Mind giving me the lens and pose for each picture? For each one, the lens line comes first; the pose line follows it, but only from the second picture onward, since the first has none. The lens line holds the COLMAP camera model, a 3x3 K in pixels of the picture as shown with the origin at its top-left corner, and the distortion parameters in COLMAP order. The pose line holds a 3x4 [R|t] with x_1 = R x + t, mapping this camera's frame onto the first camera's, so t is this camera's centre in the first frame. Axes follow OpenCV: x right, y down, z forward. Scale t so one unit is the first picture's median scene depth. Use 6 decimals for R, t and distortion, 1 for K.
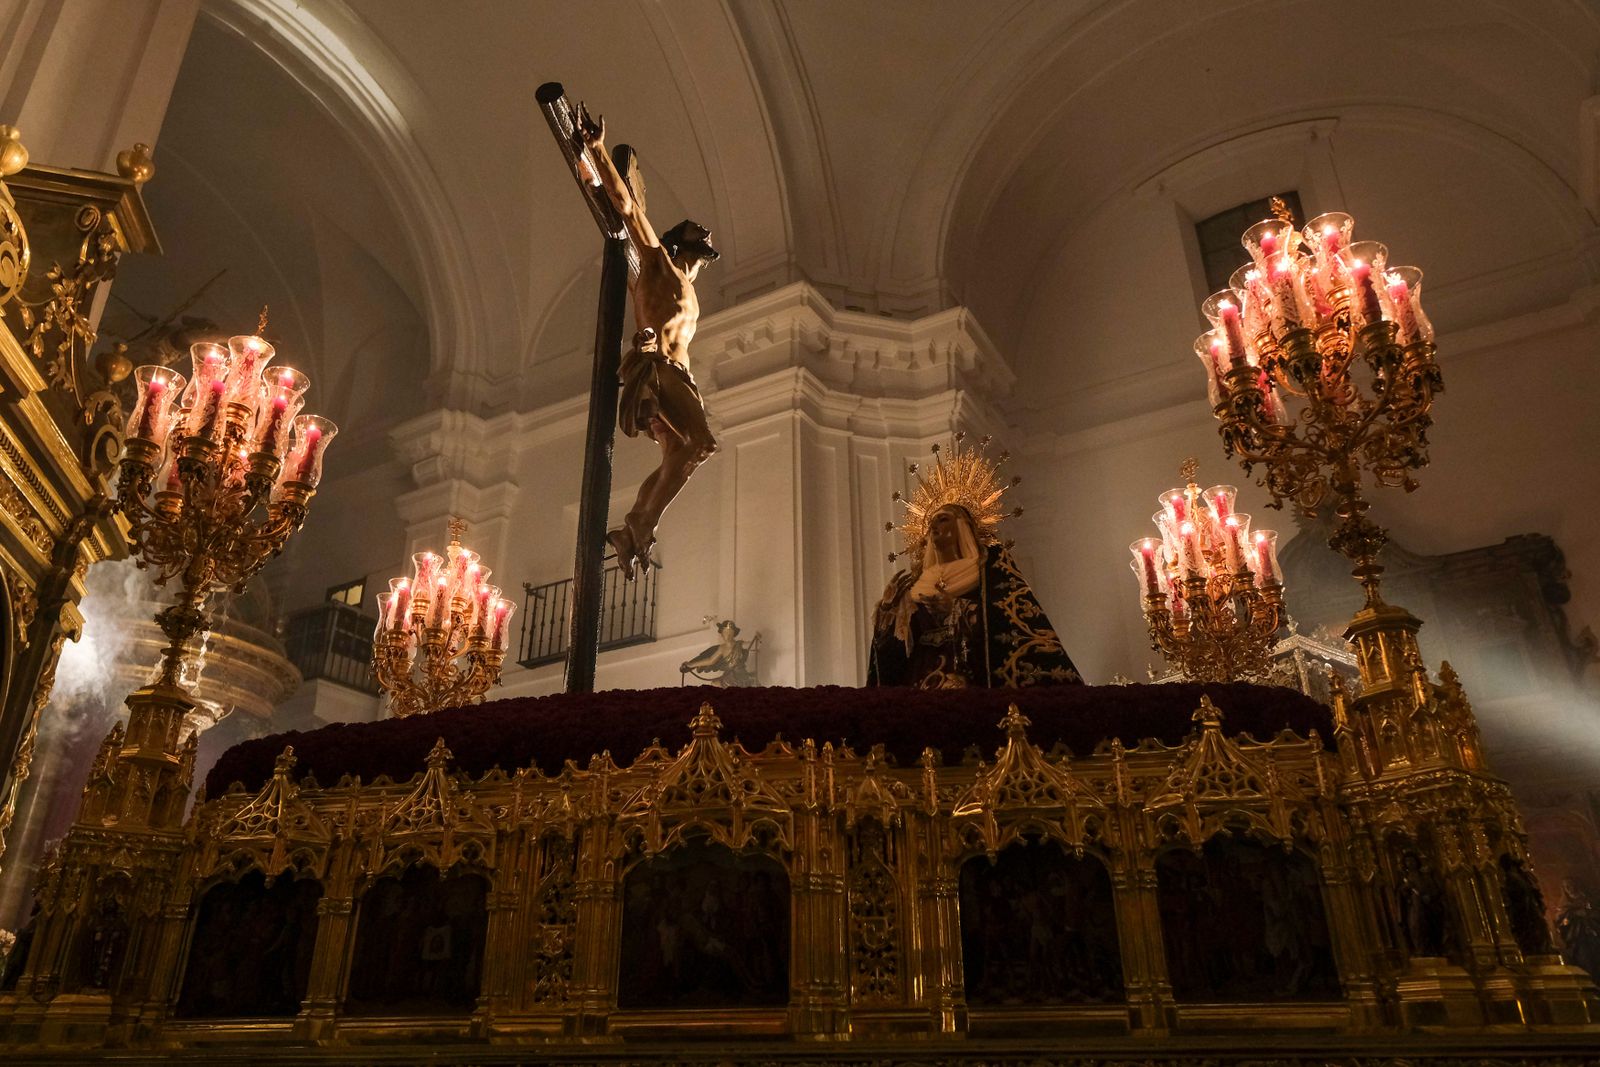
lens RADIAL K [[1187.3, 0, 800.0], [0, 1187.3, 533.5], [0, 0, 1]] dist [0.015618, -0.006824]
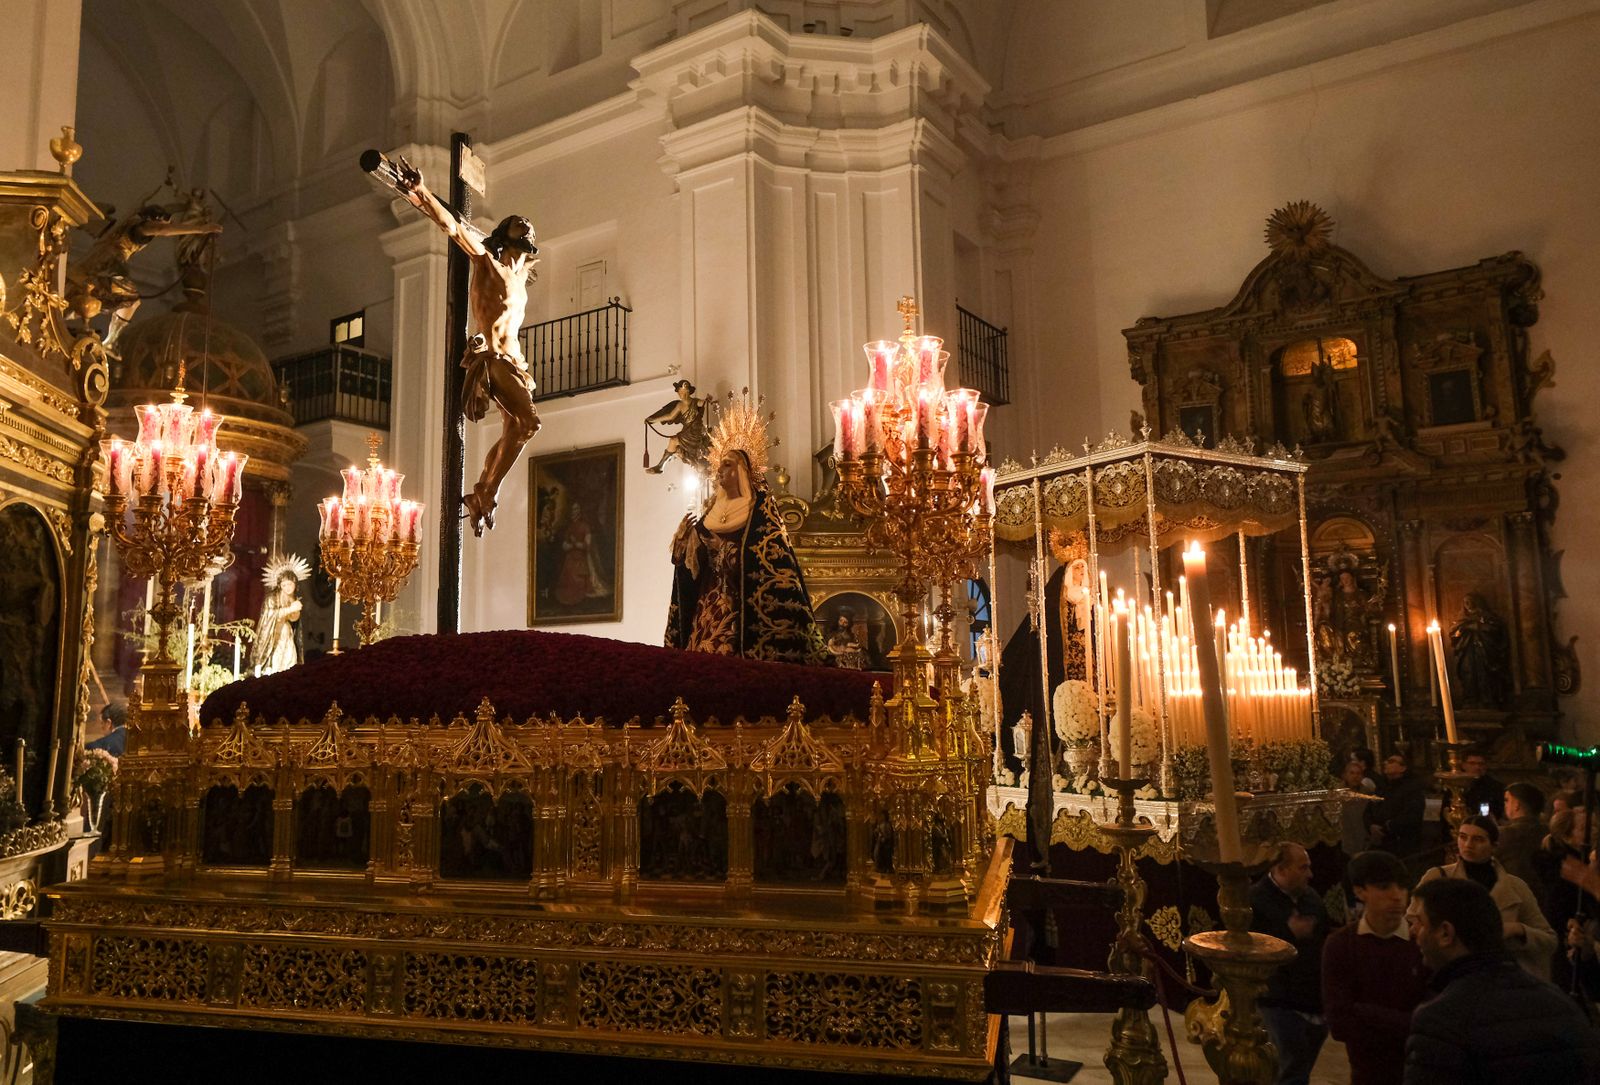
lens RADIAL K [[1334.3, 0, 800.0], [0, 1334.3, 542.5], [0, 0, 1]] dist [0.012730, 0.000064]
pose [[0.995600, -0.007770, -0.093378, 0.290961], [0.039464, 0.938627, 0.342668, -0.370236], [0.084984, -0.344846, 0.934804, -0.318005]]
